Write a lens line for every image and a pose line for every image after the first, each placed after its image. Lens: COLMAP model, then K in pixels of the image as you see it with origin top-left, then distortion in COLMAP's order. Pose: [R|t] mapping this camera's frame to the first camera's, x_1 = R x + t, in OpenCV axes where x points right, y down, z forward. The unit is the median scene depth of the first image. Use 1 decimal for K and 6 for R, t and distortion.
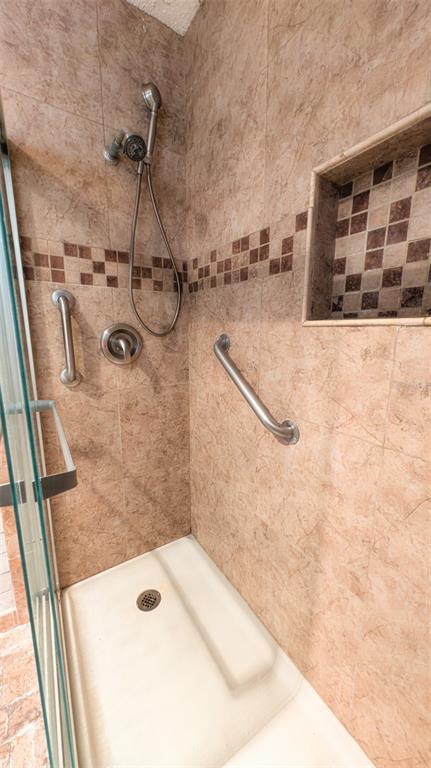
lens RADIAL K [[278.5, 0, 213.5], [0, 278.5, 380.7], [0, 0, 1]] dist [-0.000387, 0.000227]
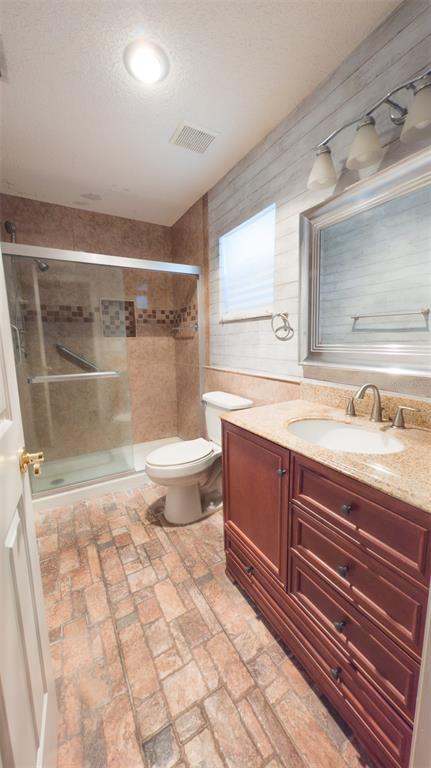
lens RADIAL K [[278.5, 0, 214.4], [0, 278.5, 382.0], [0, 0, 1]] dist [-0.000387, 0.000227]
pose [[0.043638, -0.146881, 0.988191, -2.598287], [0.198536, 0.970680, 0.135511, 0.108139], [-0.979122, 0.190278, 0.071519, -0.429087]]
